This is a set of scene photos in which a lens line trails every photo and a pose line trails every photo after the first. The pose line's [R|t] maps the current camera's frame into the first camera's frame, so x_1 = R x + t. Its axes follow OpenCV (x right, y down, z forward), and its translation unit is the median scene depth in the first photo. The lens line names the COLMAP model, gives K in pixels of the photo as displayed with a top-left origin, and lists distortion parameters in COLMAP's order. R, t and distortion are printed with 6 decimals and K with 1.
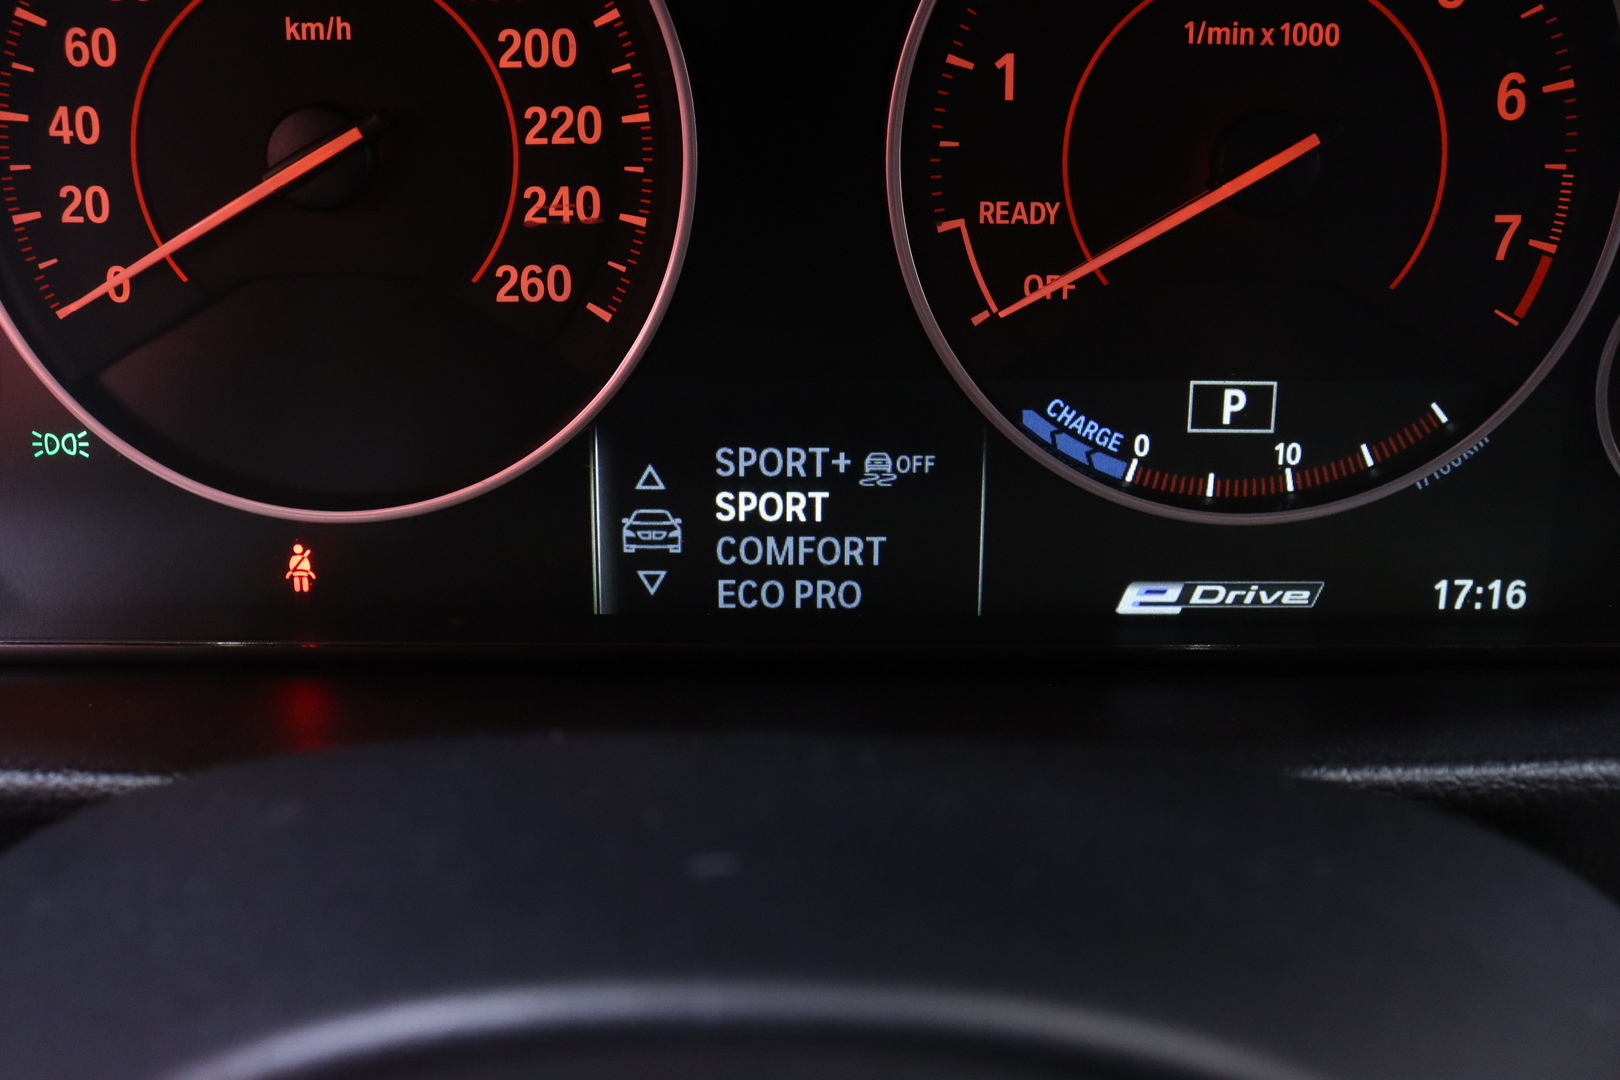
lens RADIAL K [[1742.8, 0, 816.6], [0, 1742.8, 543.2], [0, 0, 1]] dist [-0.046961, 0.000000]
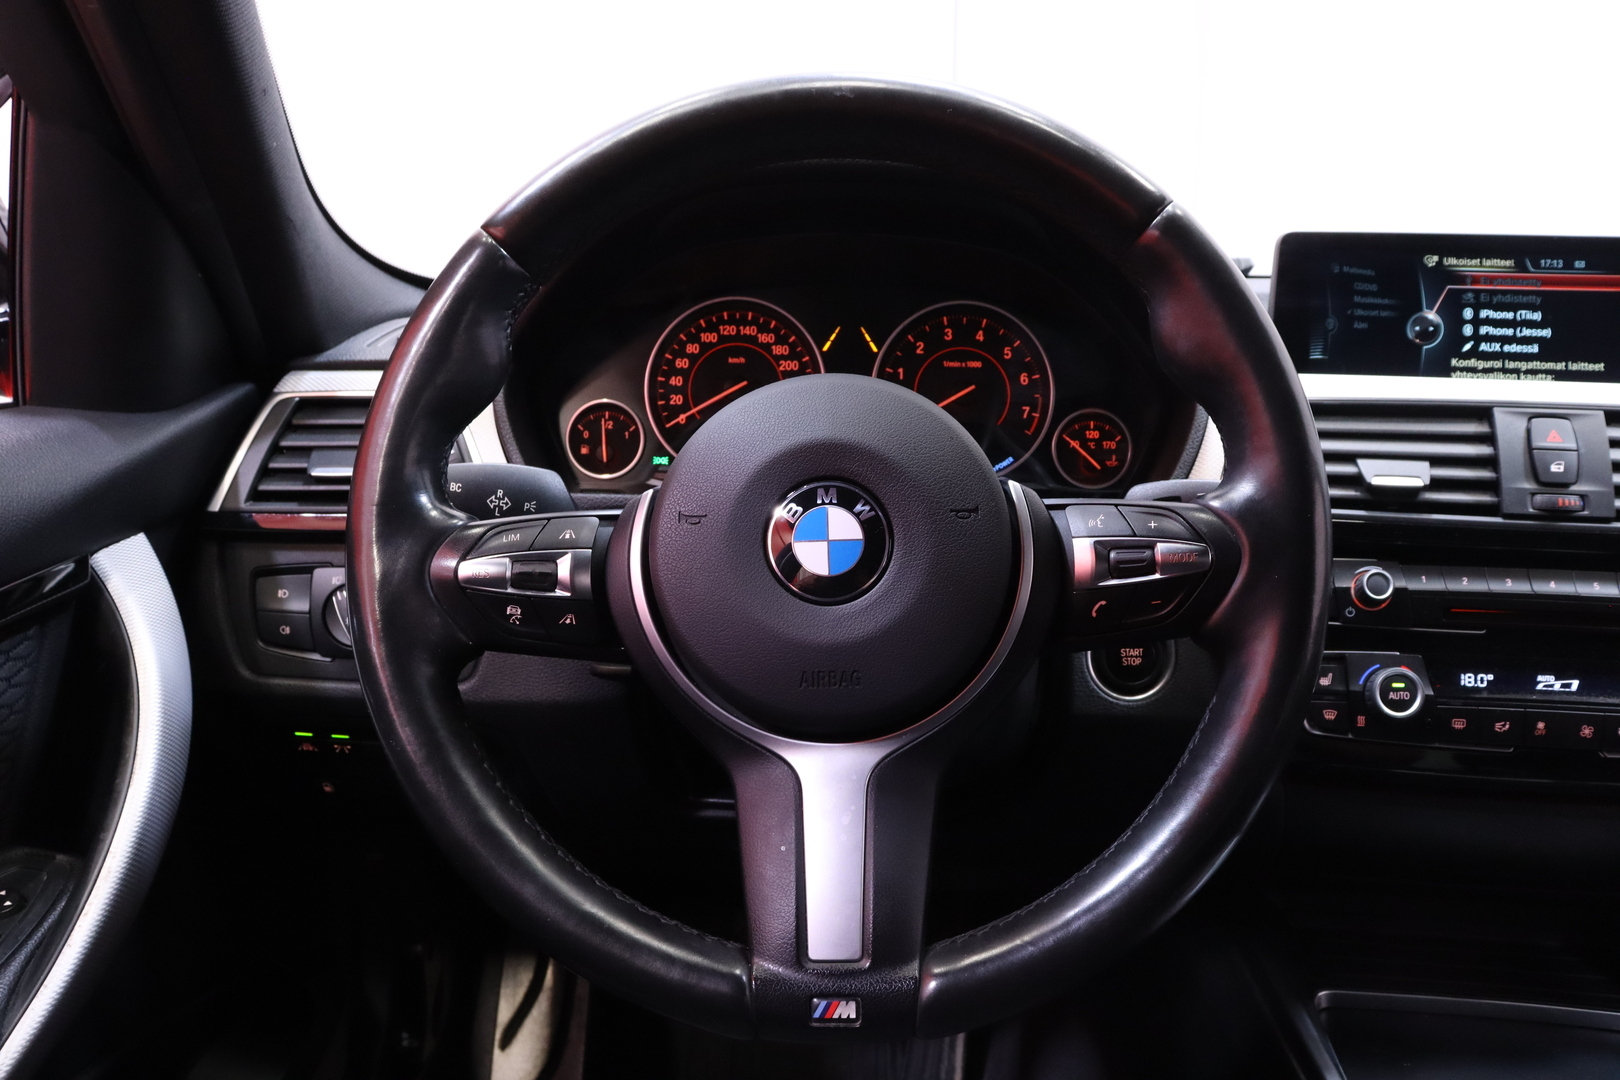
lens RADIAL K [[1342.5, 0, 805.5], [0, 1342.5, 539.2], [0, 0, 1]] dist [-0.136243, 0.046089]
pose [[0.998447, 0.015845, -0.053412, 0.059425], [-0.031909, 0.948518, -0.315112, 1.126180], [0.045669, 0.316327, 0.947550, -1.923311]]
